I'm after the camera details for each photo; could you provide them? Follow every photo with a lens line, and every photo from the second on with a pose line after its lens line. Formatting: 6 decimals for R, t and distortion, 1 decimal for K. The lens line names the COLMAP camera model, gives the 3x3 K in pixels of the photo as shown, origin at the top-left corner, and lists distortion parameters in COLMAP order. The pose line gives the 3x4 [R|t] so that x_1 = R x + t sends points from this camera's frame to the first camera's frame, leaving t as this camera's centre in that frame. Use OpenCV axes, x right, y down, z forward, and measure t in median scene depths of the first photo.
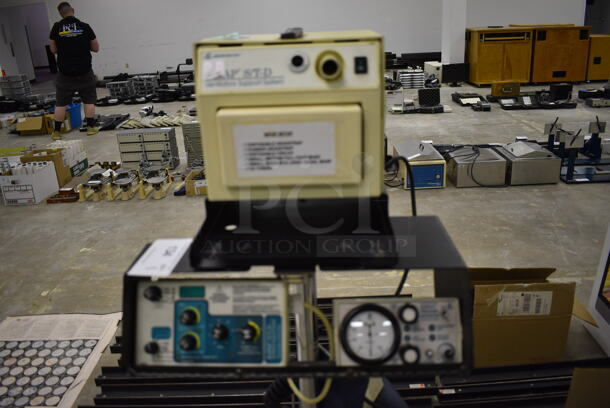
lens RADIAL K [[516.7, 0, 305.0], [0, 516.7, 204.0], [0, 0, 1]] dist [-0.089382, 0.005913]
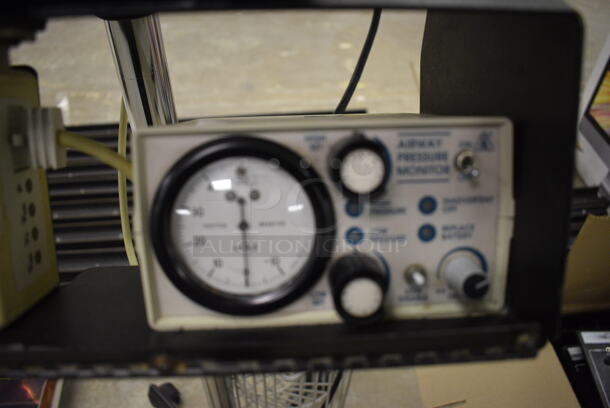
lens RADIAL K [[613.4, 0, 305.0], [0, 613.4, 204.0], [0, 0, 1]] dist [0.004499, 0.004721]
pose [[0.994202, -0.019738, 0.105700, 0.125284], [-0.014959, 0.948062, 0.317735, 0.113795], [-0.106482, -0.317474, 0.942270, 0.628560]]
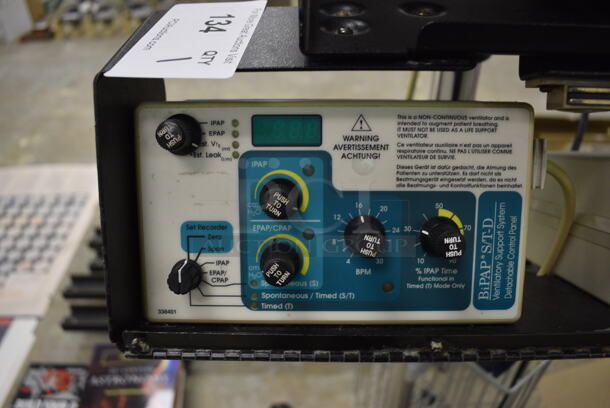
lens RADIAL K [[516.7, 0, 305.0], [0, 516.7, 204.0], [0, 0, 1]] dist [-0.089382, 0.005913]
pose [[0.999830, 0.005095, 0.017696, -0.213338], [-0.009979, 0.957538, 0.288133, 0.115102], [-0.015477, -0.288261, 0.957427, 0.629018]]
